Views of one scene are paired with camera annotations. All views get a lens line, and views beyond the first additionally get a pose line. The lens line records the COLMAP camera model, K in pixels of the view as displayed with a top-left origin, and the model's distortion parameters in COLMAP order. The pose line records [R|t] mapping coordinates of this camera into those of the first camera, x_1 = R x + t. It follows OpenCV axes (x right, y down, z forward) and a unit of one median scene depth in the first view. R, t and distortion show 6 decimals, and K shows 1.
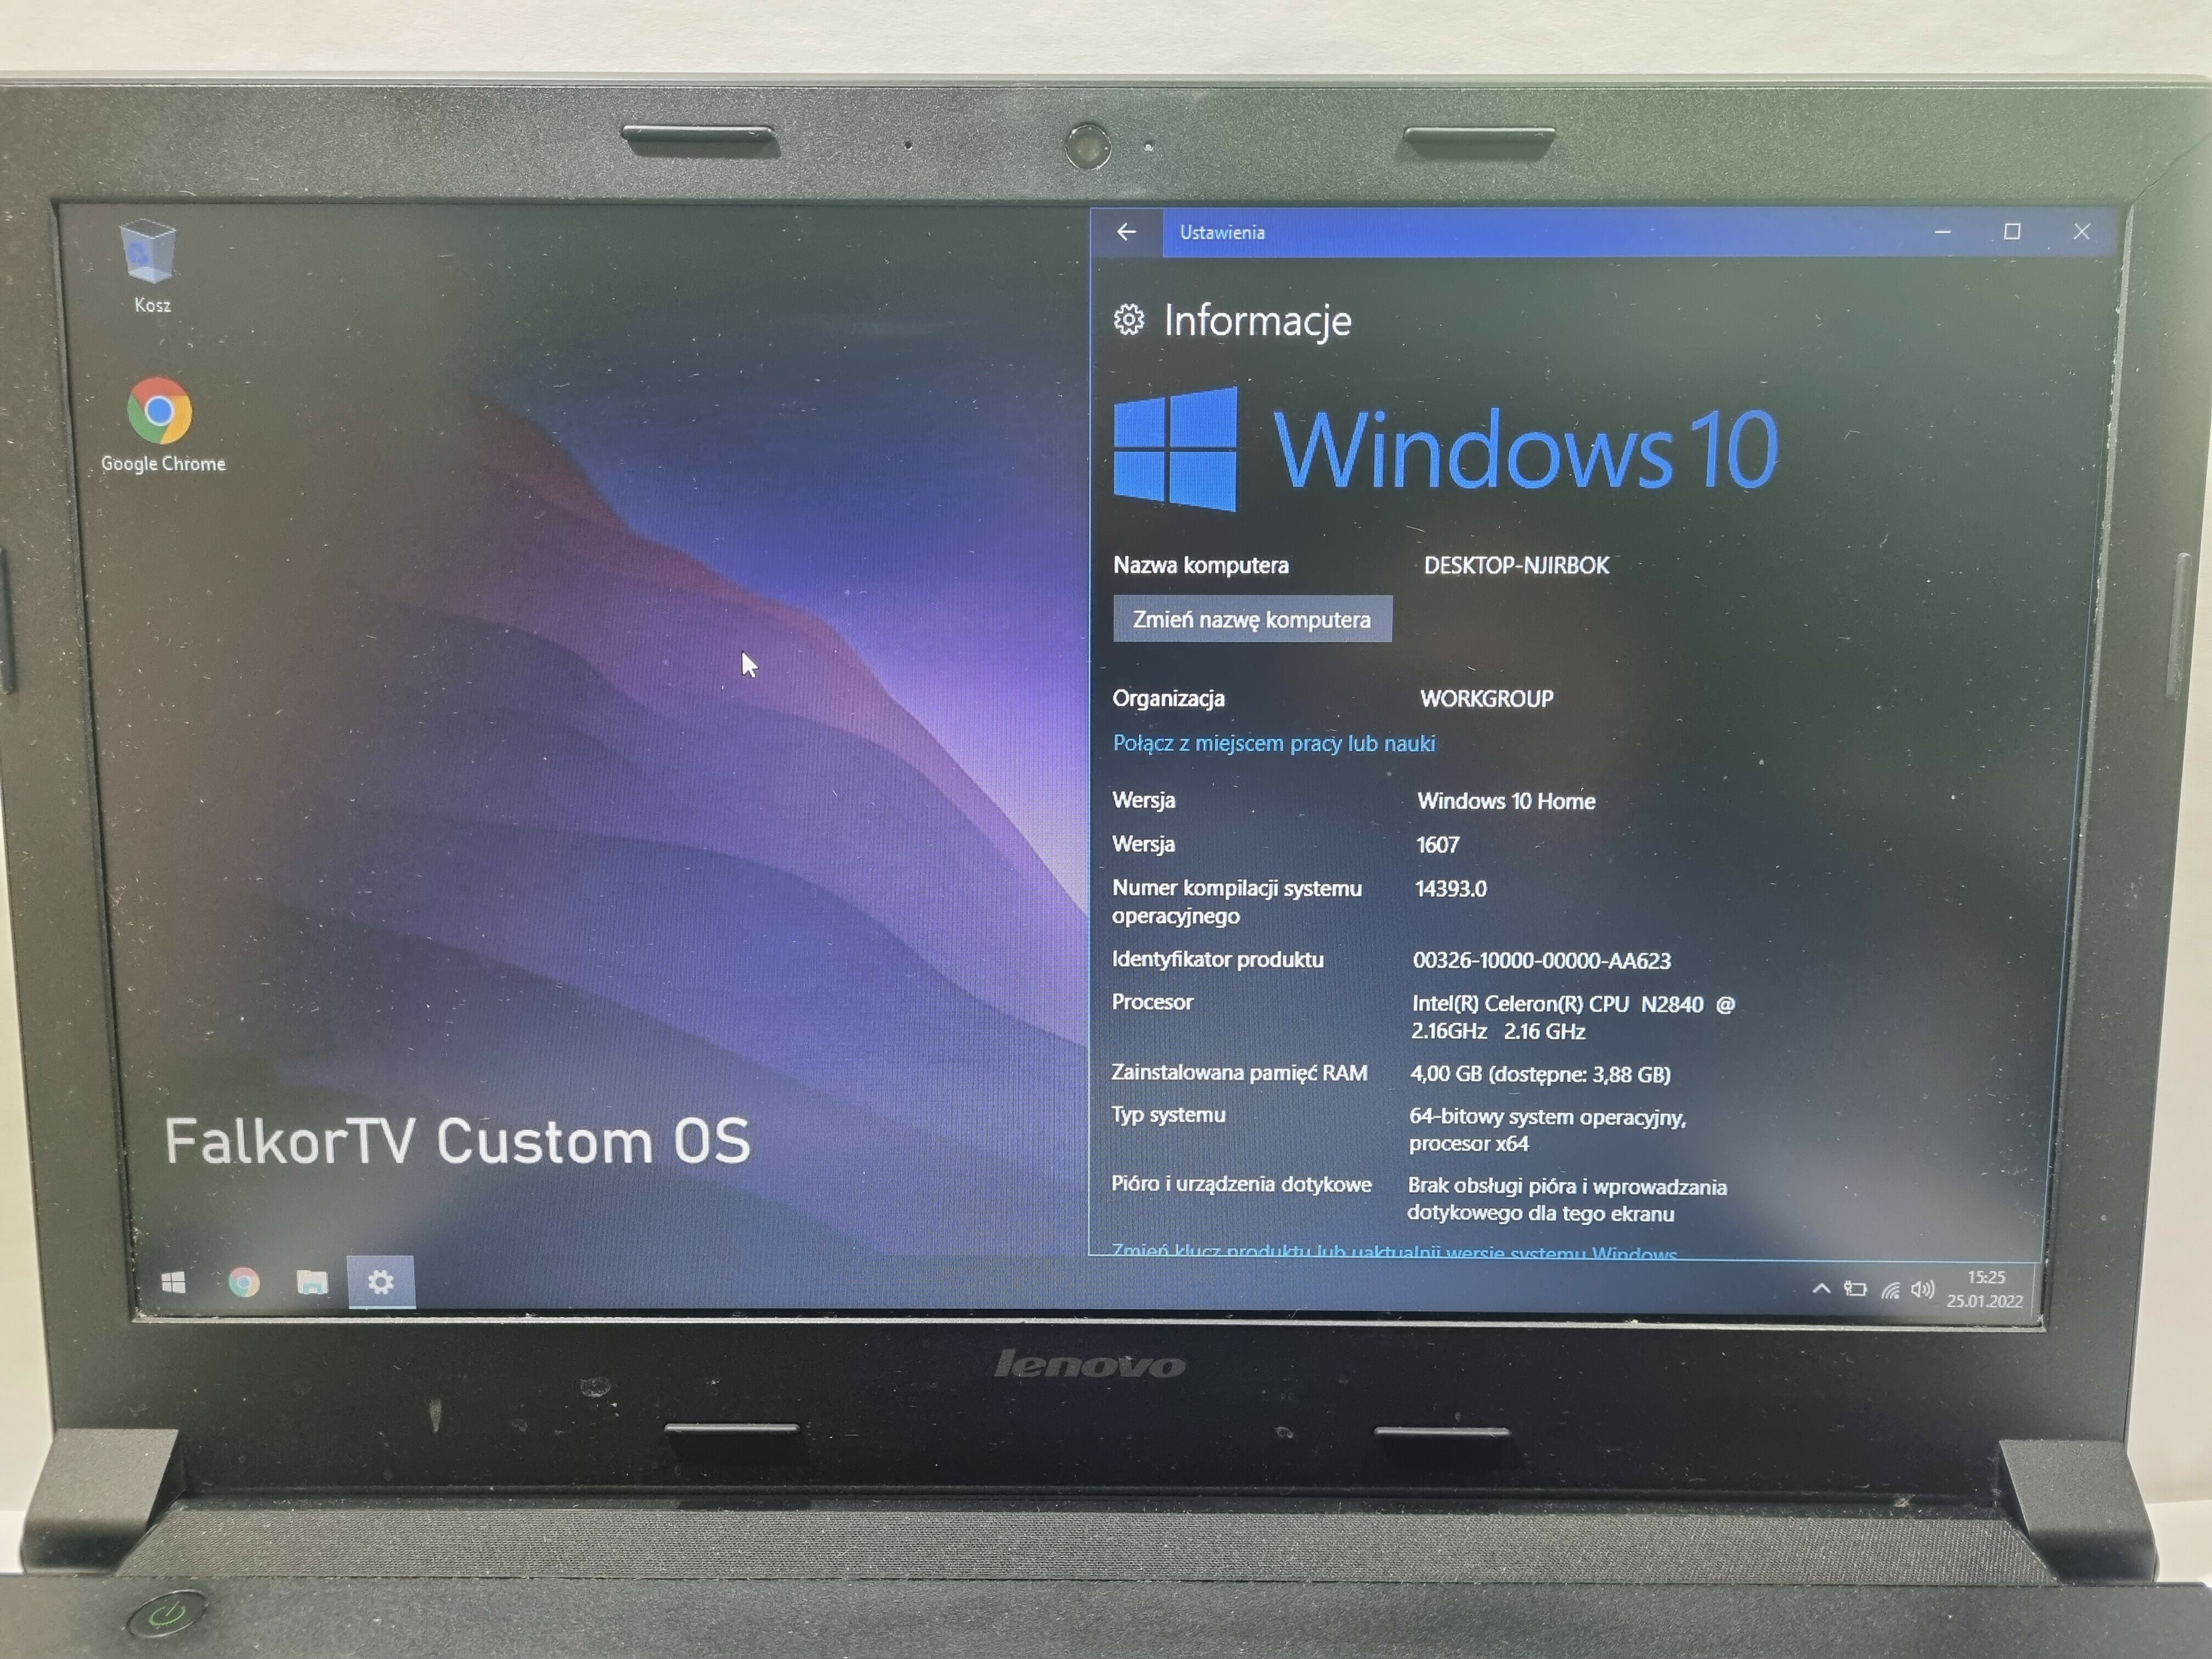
lens RADIAL K [[1754.4, 0, 1103.4], [0, 1754.4, 831.8], [0, 0, 1]] dist [0.043306, -0.047984]
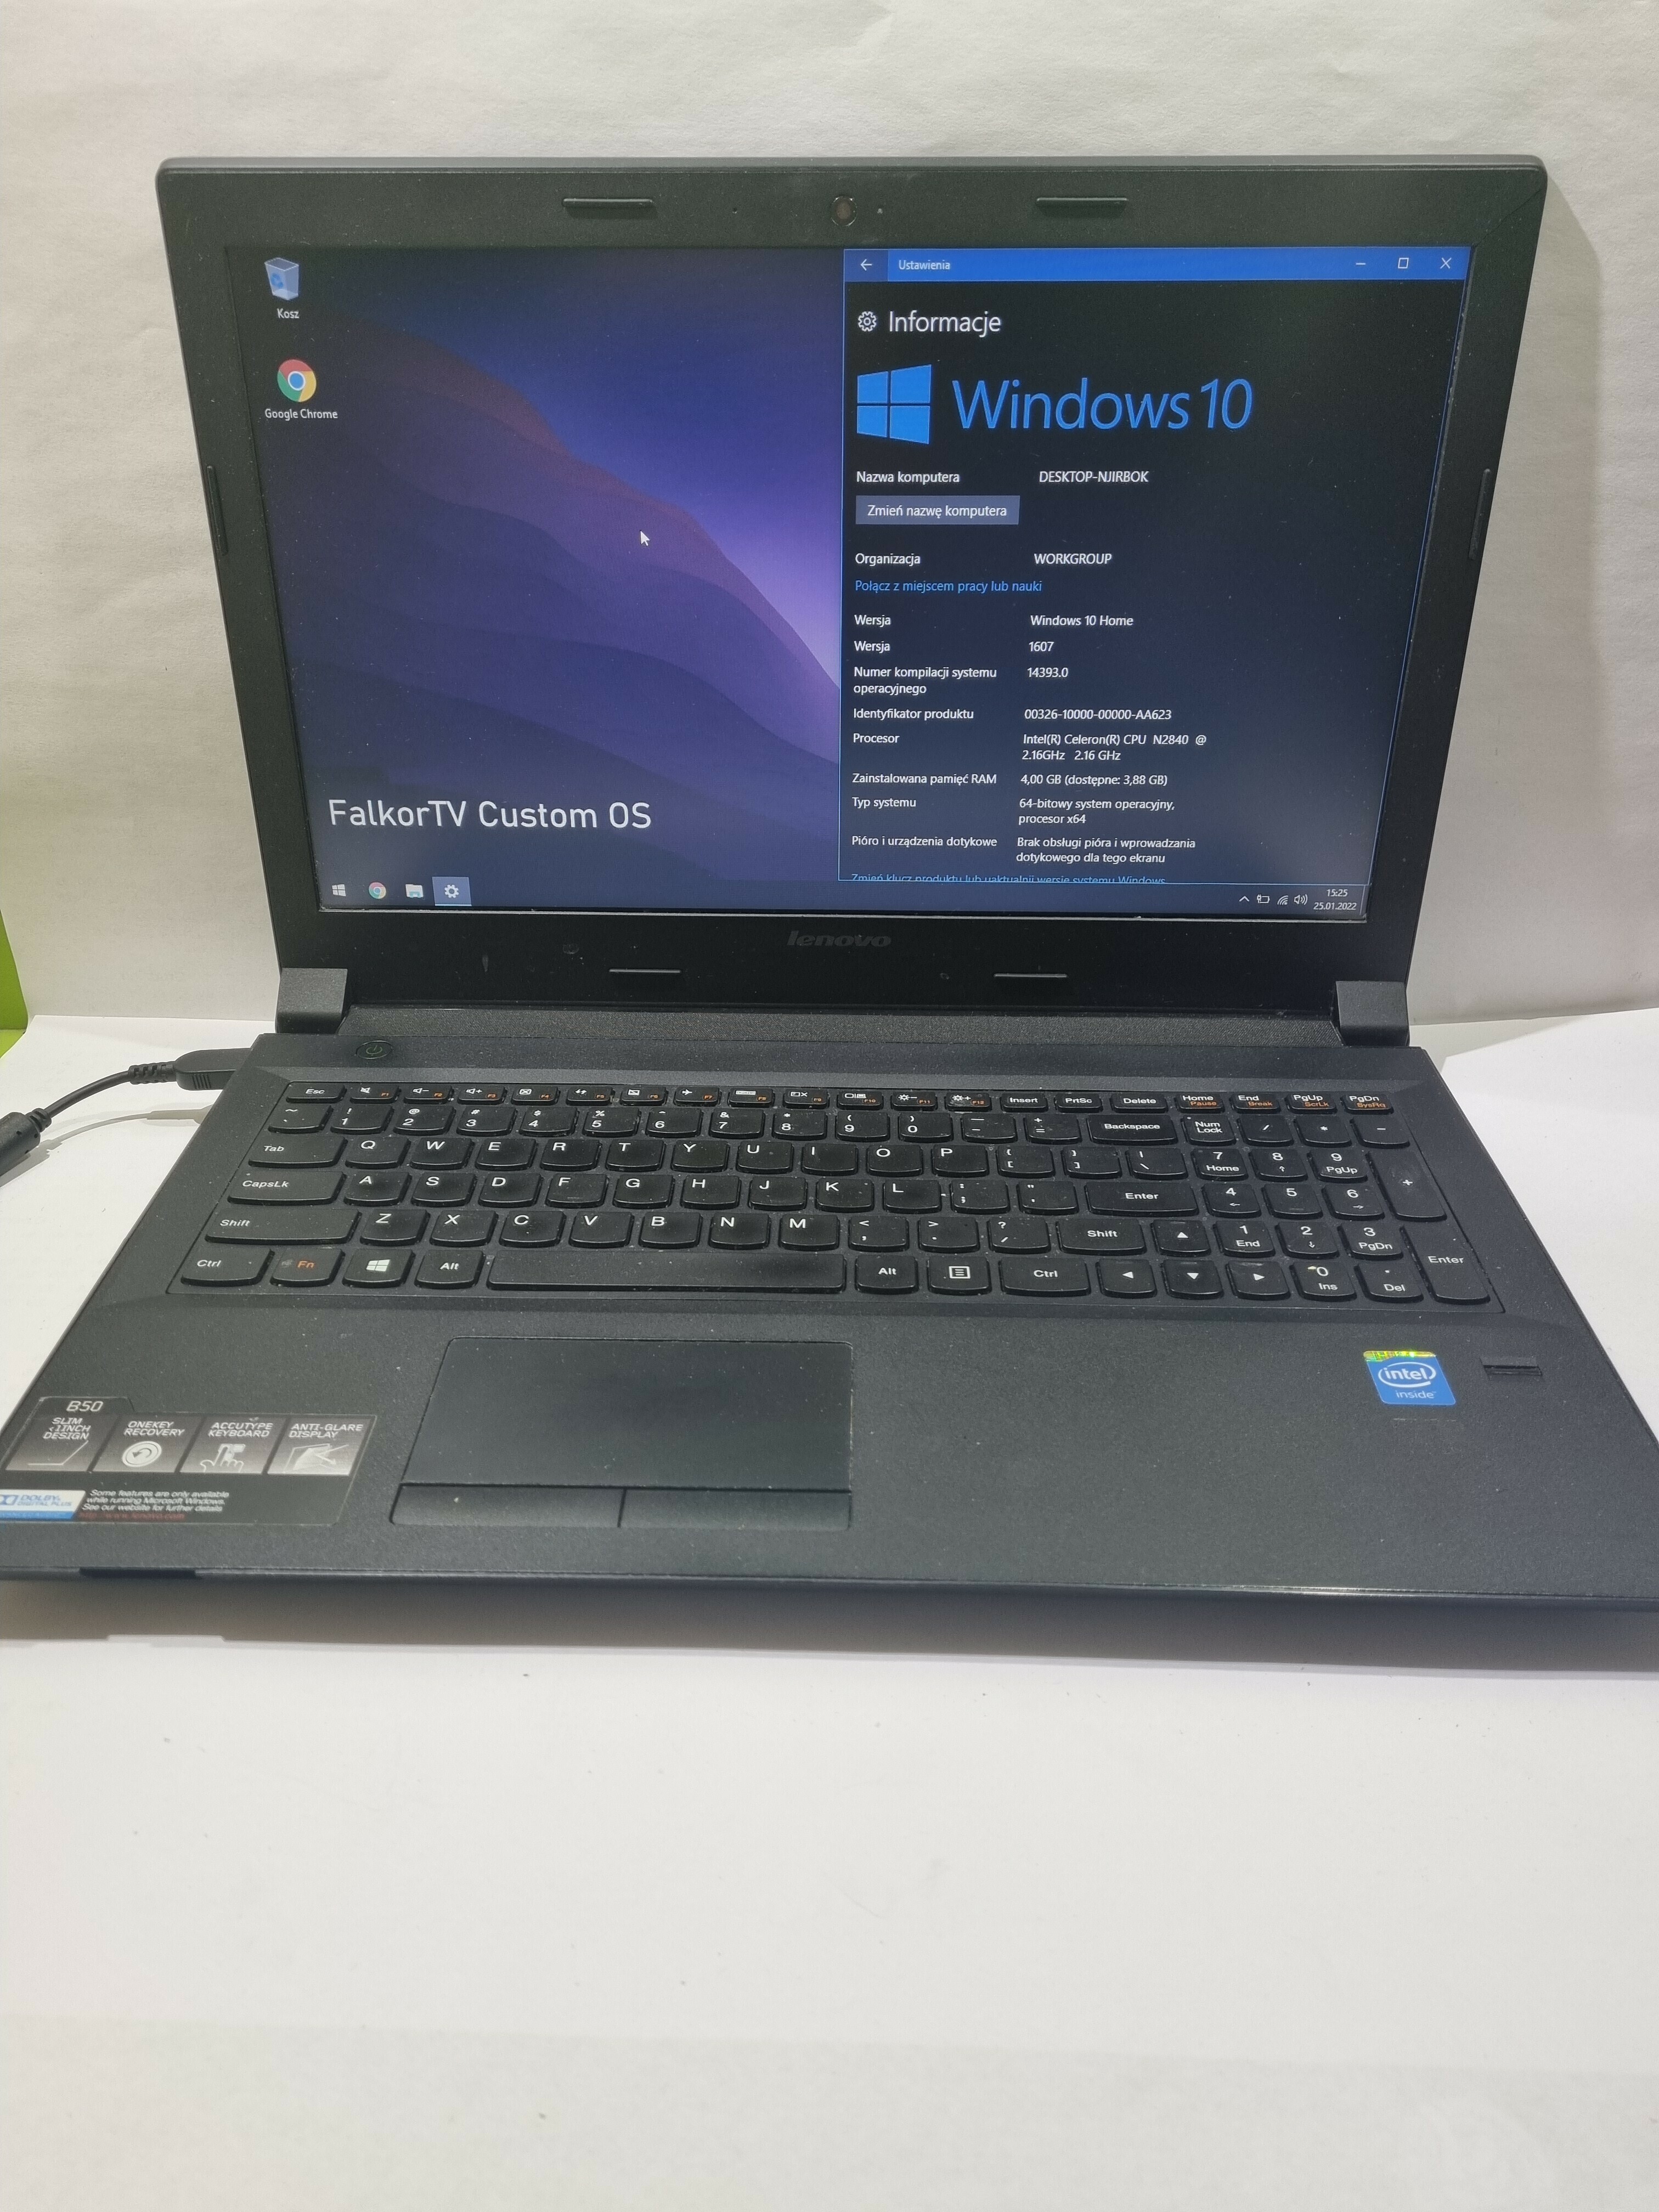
lens RADIAL K [[1754.4, 0, 809.9], [0, 1754.4, 1113.1], [0, 0, 1]] dist [0.043306, -0.047984]
pose [[0.999822, 0.007297, -0.017403, -0.004964], [-0.001364, 0.947754, 0.319000, -0.109675], [0.018822, -0.318920, 0.947595, -0.797346]]
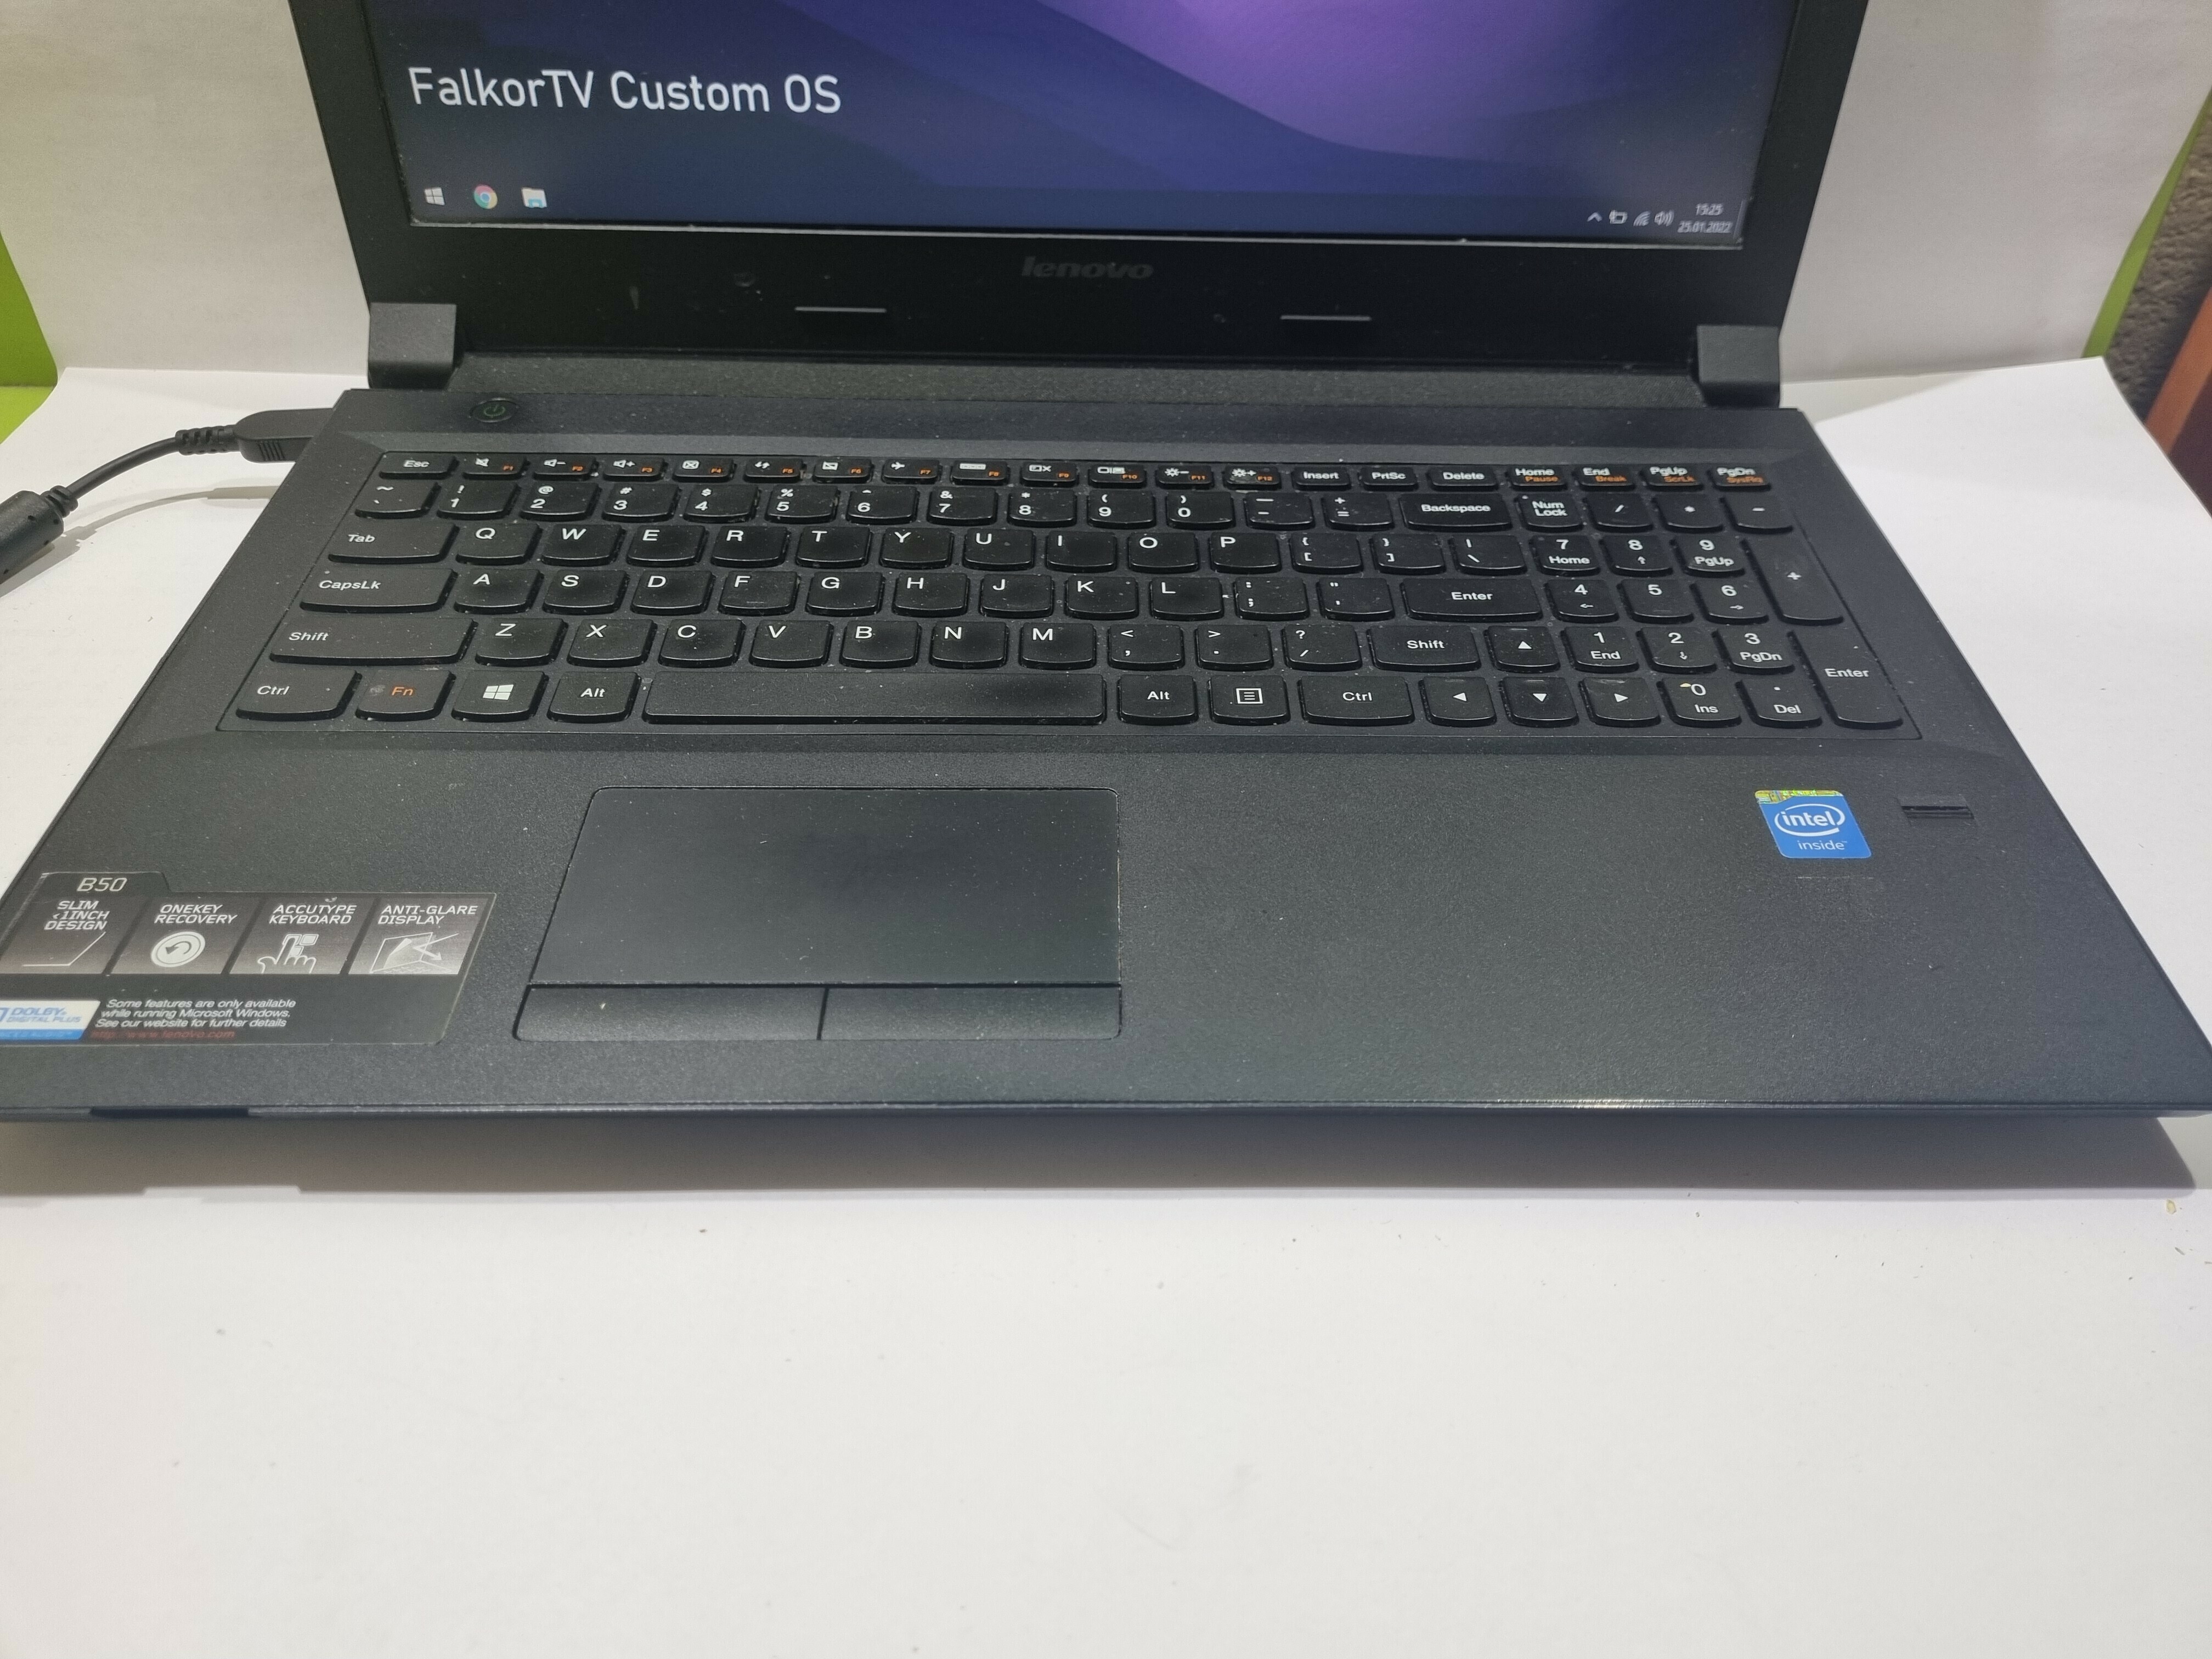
lens RADIAL K [[1754.4, 0, 1141.9], [0, 1754.4, 854.7], [0, 0, 1]] dist [0.043306, -0.047984]
pose [[0.999172, -0.002994, 0.040566, -0.022917], [-0.017598, 0.867295, 0.497484, -0.000652], [-0.036673, -0.497786, 0.866524, -0.502240]]
